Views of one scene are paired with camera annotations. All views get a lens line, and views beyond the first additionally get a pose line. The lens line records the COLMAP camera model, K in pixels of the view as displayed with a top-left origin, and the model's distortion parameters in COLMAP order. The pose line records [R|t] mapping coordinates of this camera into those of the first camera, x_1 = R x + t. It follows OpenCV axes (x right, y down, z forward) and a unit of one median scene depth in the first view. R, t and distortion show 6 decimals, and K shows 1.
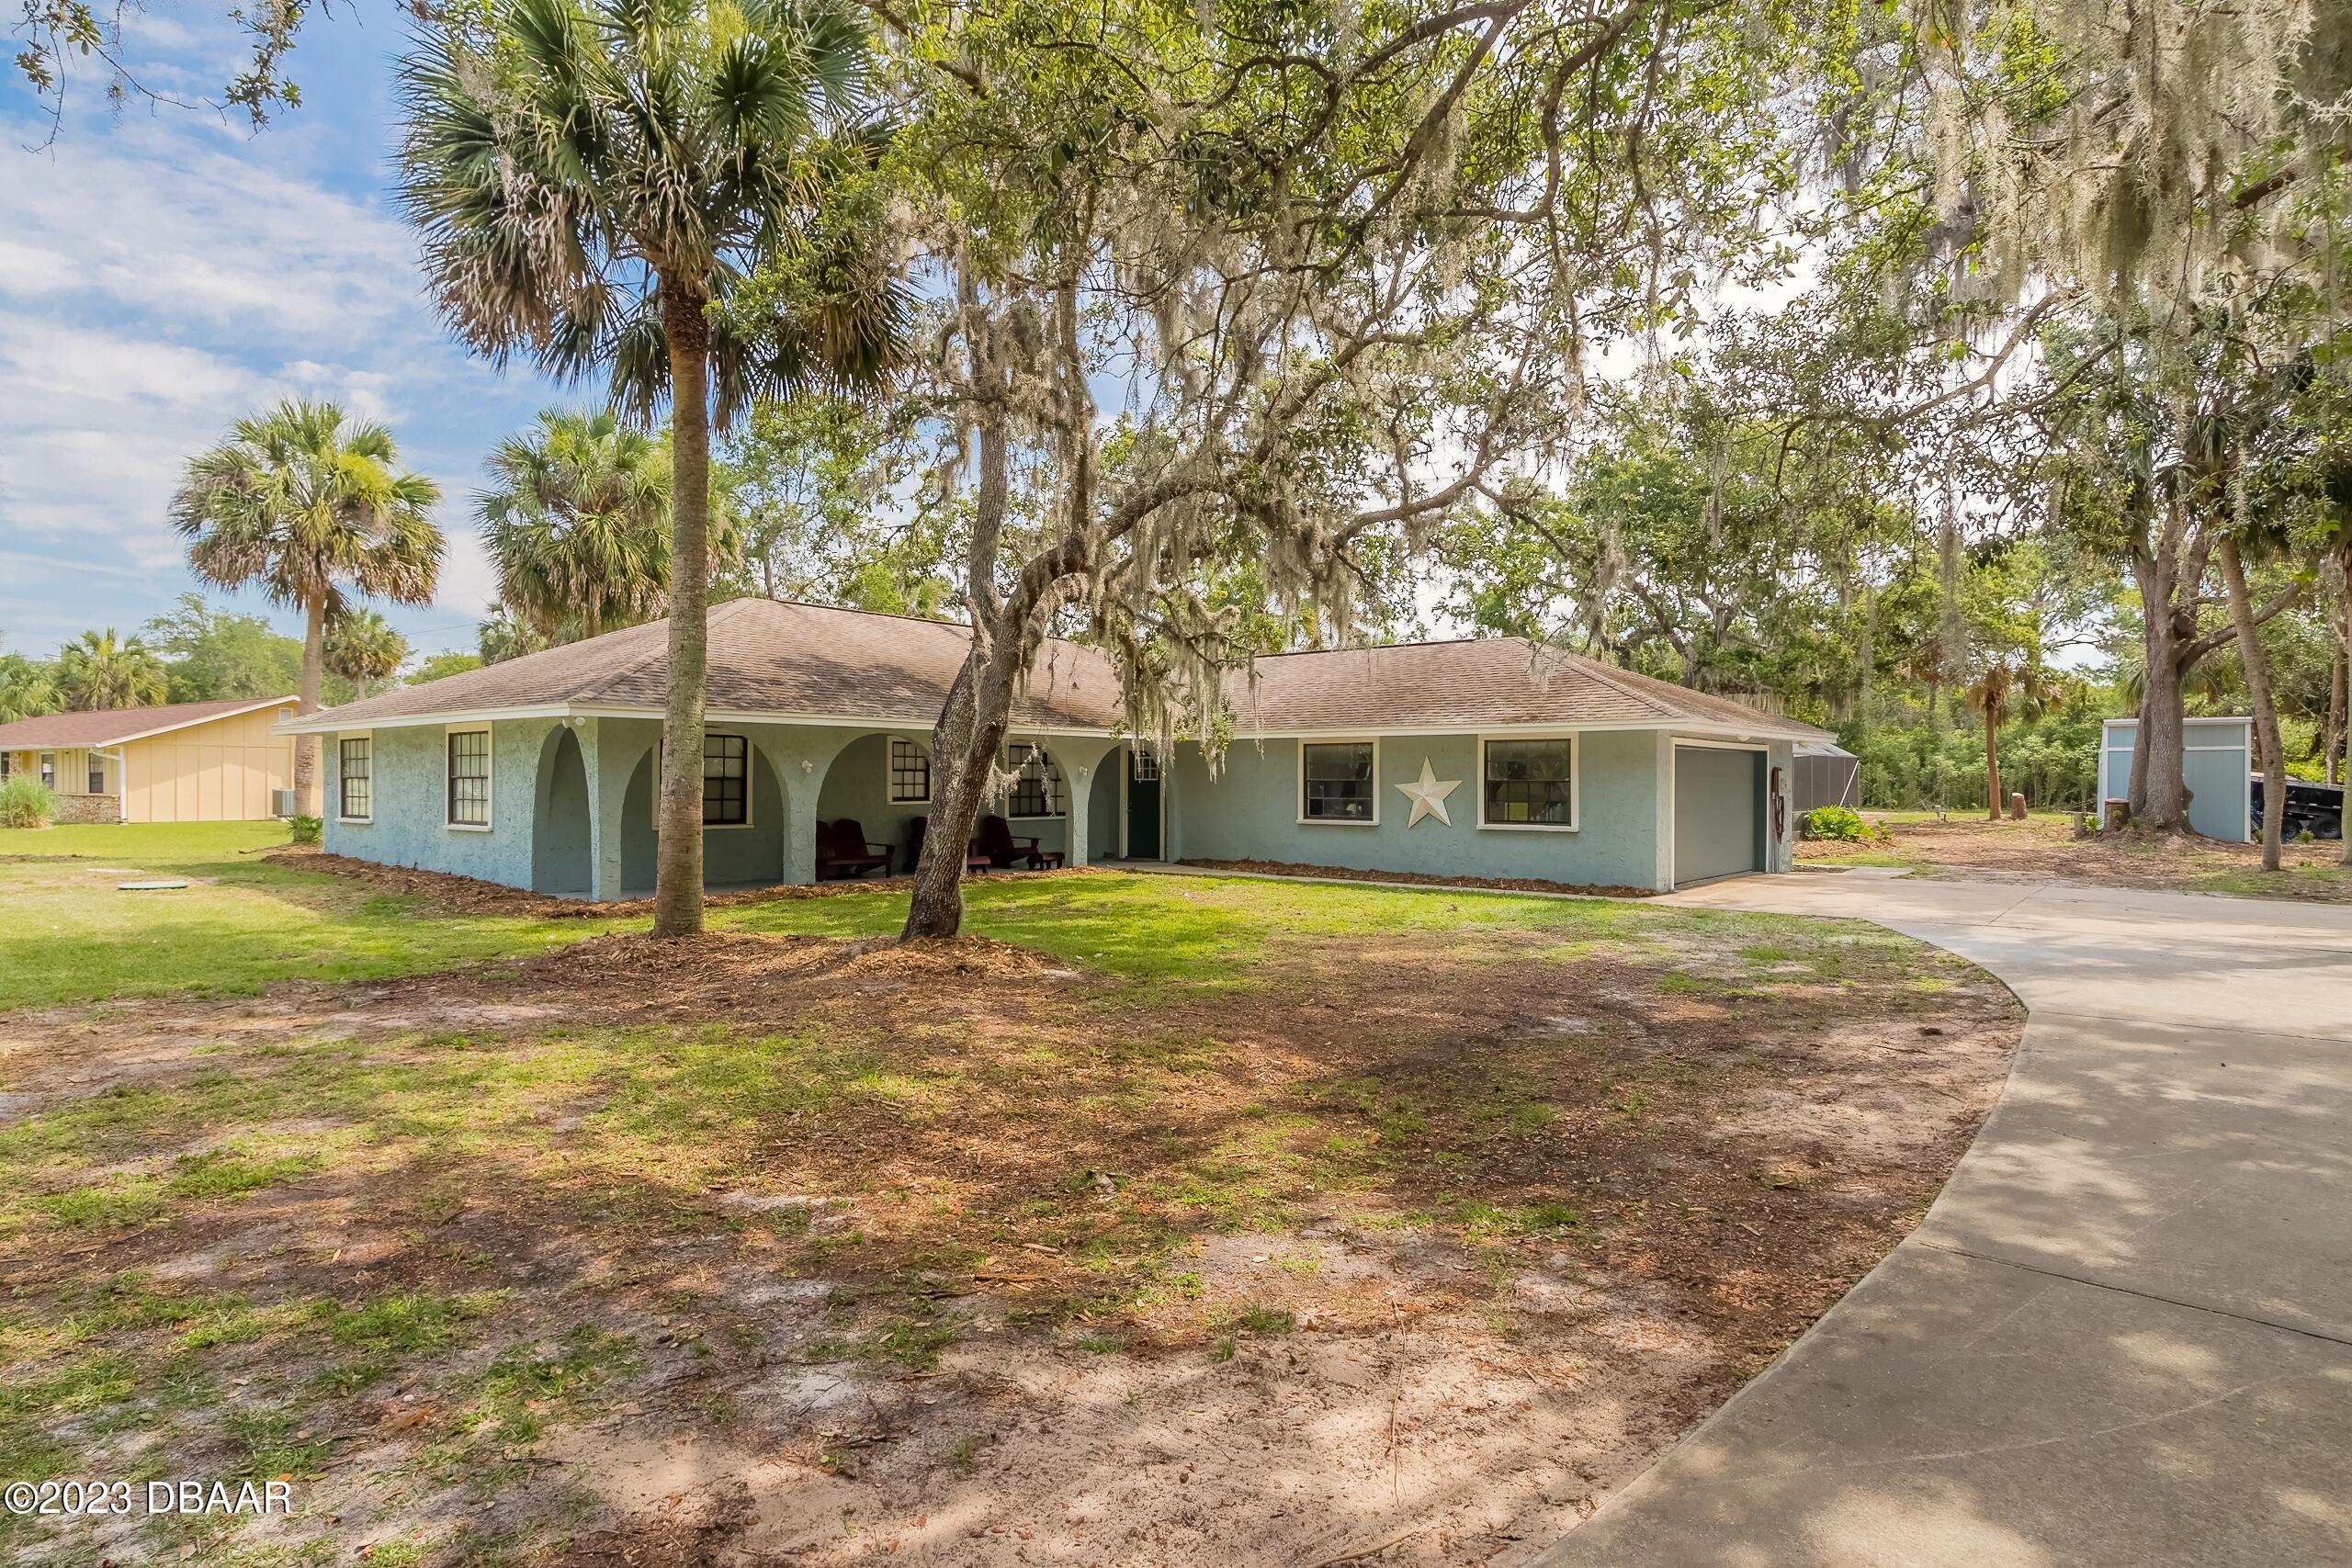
lens RADIAL K [[1269.6, 0, 1177.5], [0, 1269.6, 783.7], [0, 0, 1]] dist [-0.003643, -0.000300]
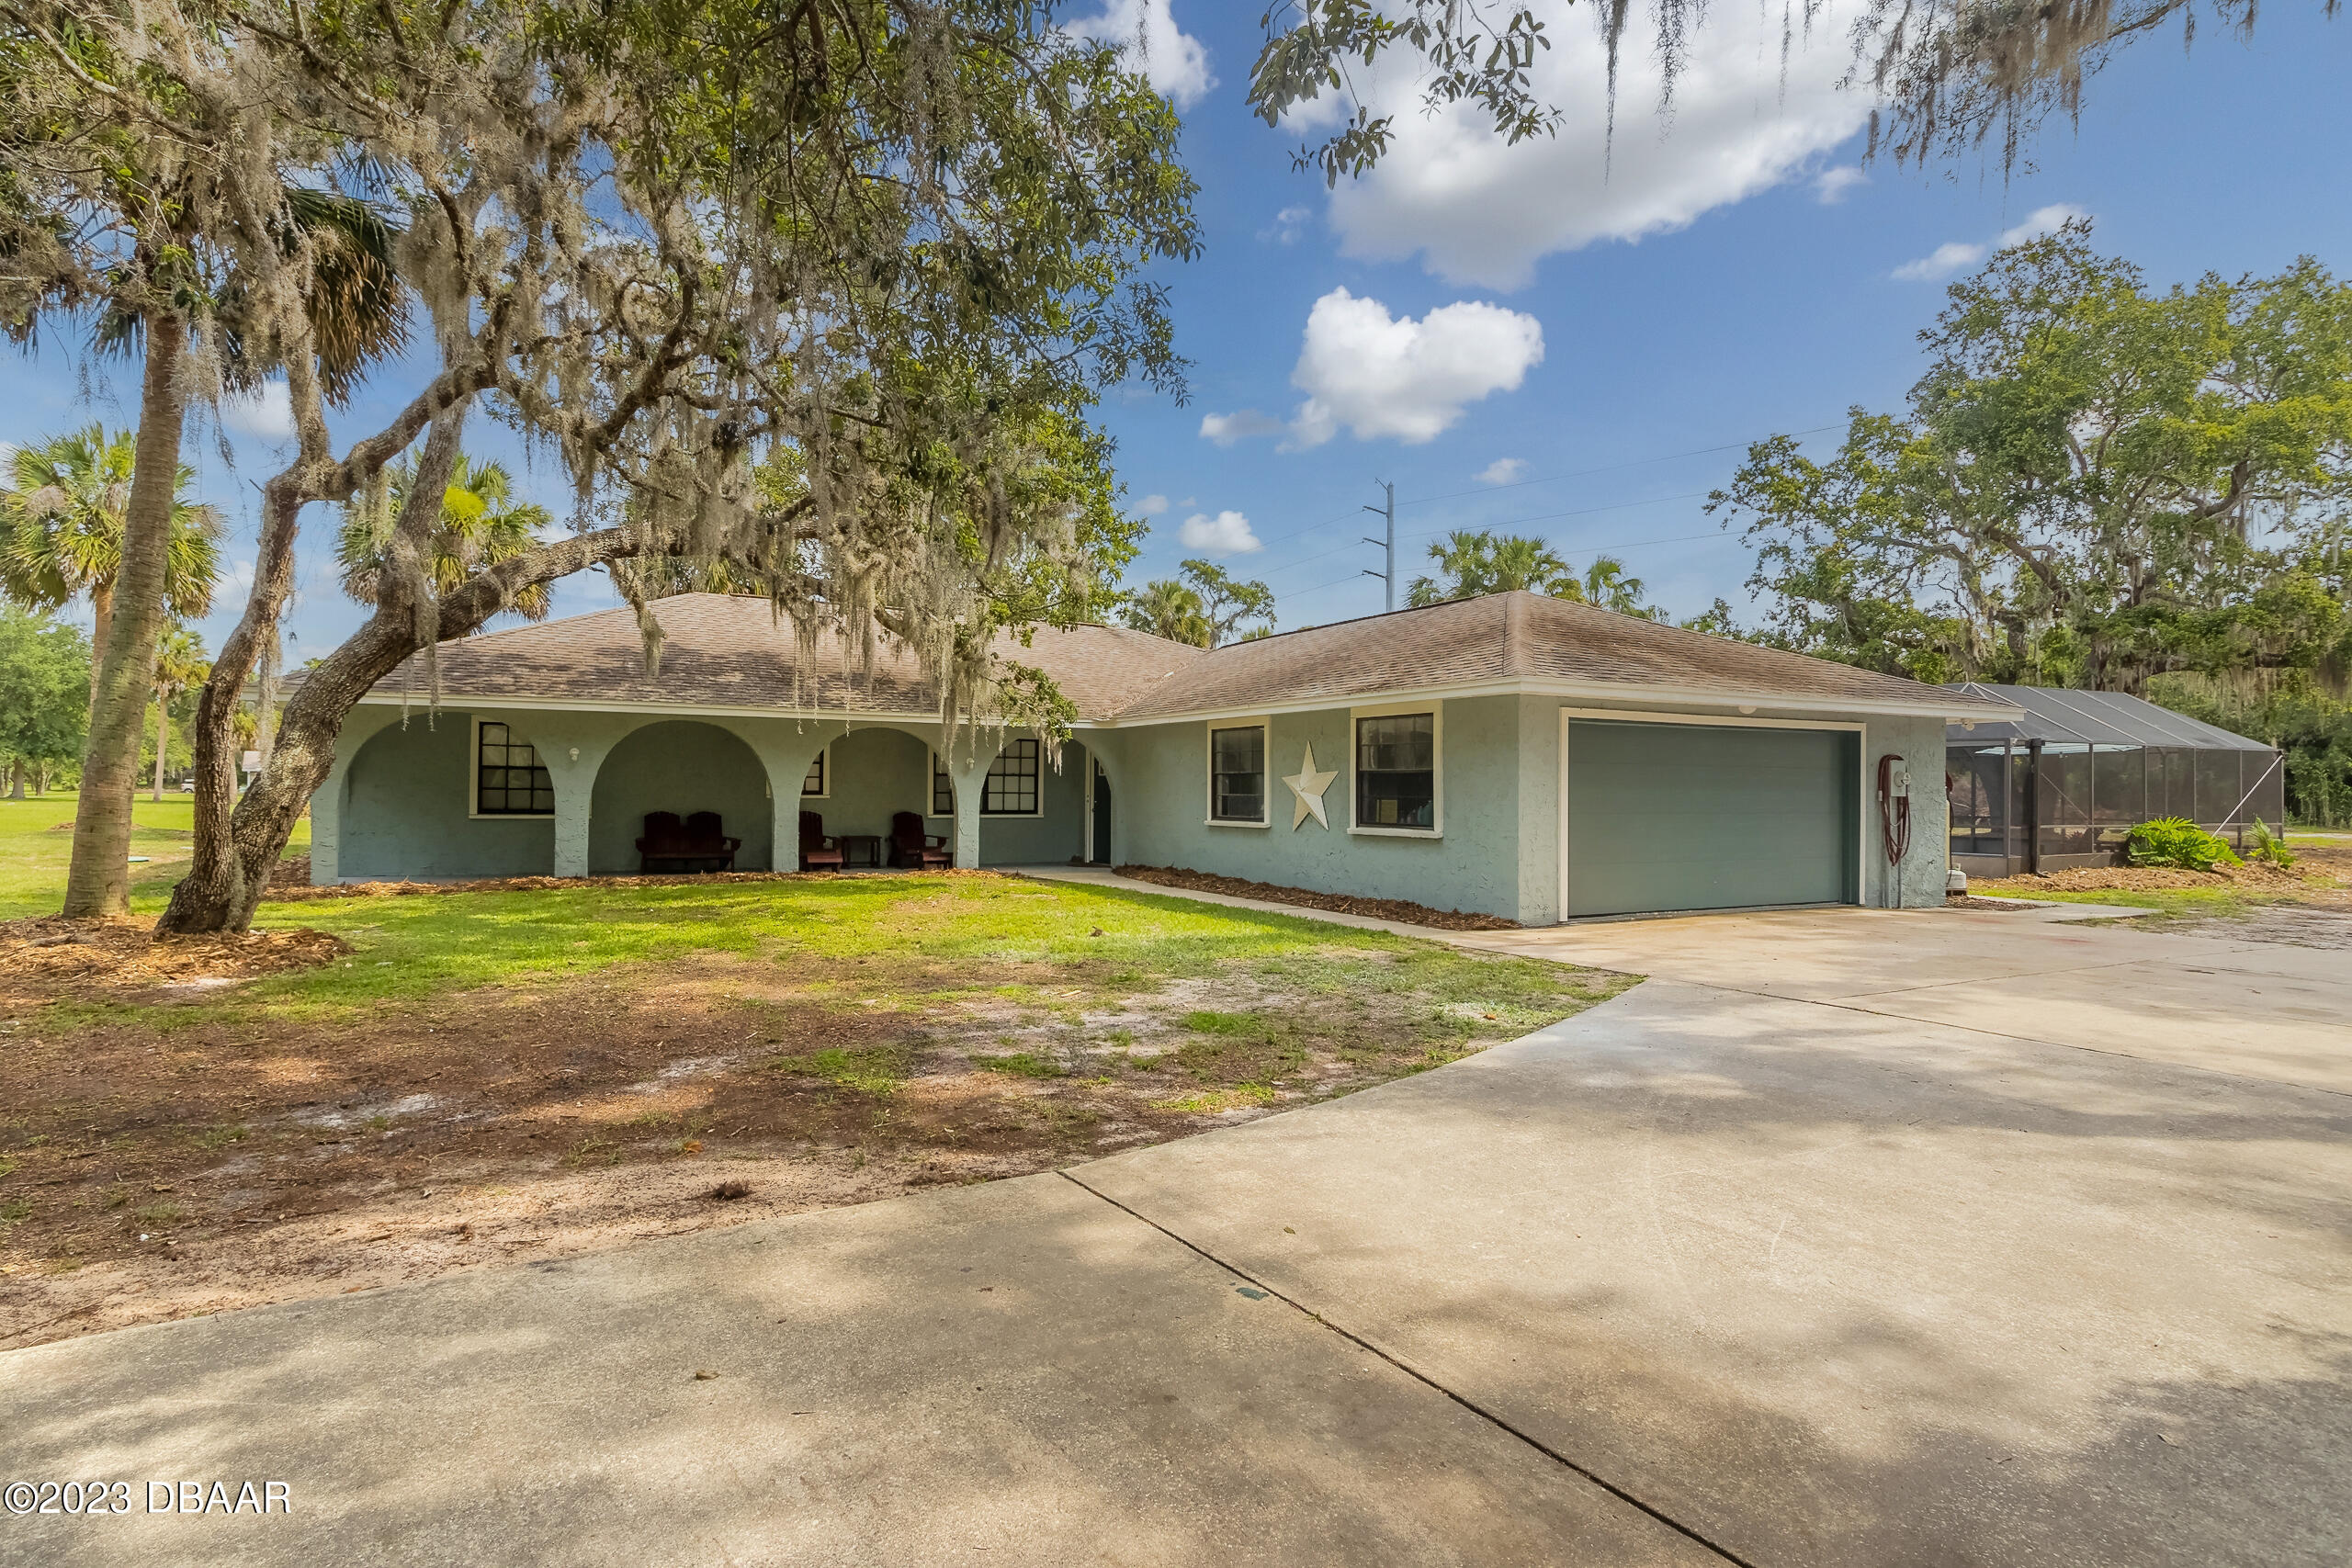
lens RADIAL K [[1269.6, 0, 1172.3], [0, 1269.6, 784.0], [0, 0, 1]] dist [-0.003643, -0.000300]
pose [[0.926365, 0.003658, -0.376610, 0.408844], [-0.007046, 0.999946, -0.007618, 0.011770], [0.376561, 0.009711, 0.926341, 0.230058]]
